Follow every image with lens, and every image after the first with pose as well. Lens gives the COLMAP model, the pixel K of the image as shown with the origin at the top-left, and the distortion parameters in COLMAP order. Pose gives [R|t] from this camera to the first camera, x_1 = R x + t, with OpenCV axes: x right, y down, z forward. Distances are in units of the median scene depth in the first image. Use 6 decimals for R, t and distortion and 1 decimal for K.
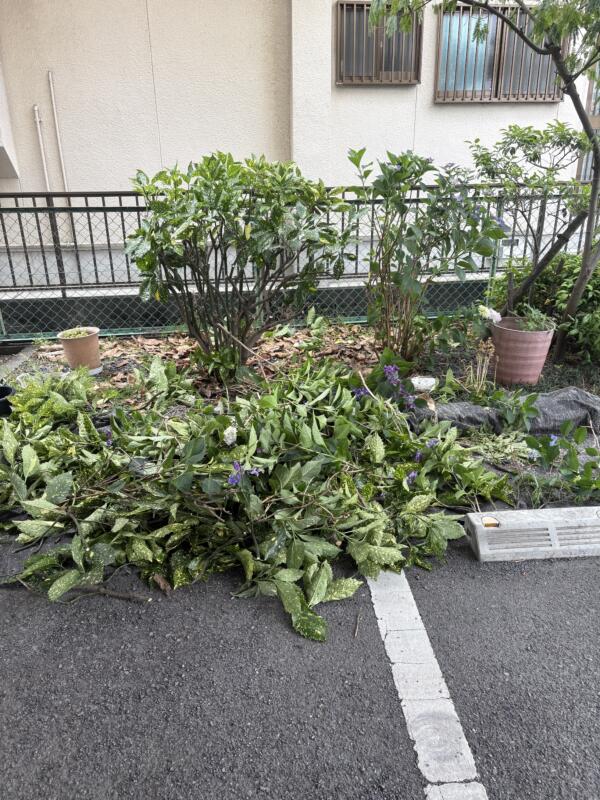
lens RADIAL K [[598.2, 0, 297.7], [0, 598.2, 398.6], [0, 0, 1]] dist [0.080522, -0.070697]
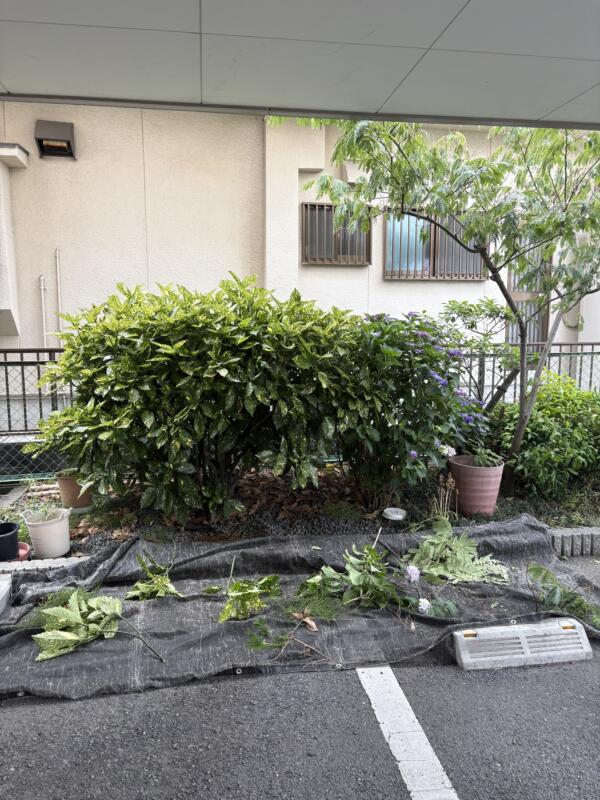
lens RADIAL K [[598.2, 0, 297.7], [0, 598.2, 398.6], [0, 0, 1]] dist [0.080522, -0.070697]
pose [[0.996699, 0.002397, 0.081147, -0.058548], [0.016940, 0.971420, -0.236763, 0.026577], [-0.079396, 0.237356, 0.968173, -0.109526]]
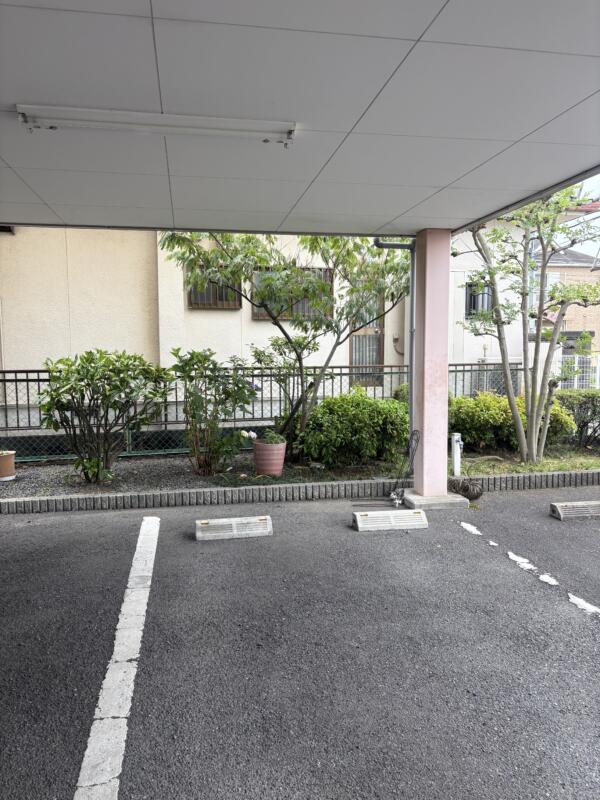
lens RADIAL K [[598.2, 0, 297.7], [0, 598.2, 398.6], [0, 0, 1]] dist [0.080522, -0.070697]
pose [[0.994353, -0.002227, 0.106097, 0.261159], [0.031700, 0.960366, -0.276933, 0.235659], [-0.101276, 0.278732, 0.955014, -0.692605]]
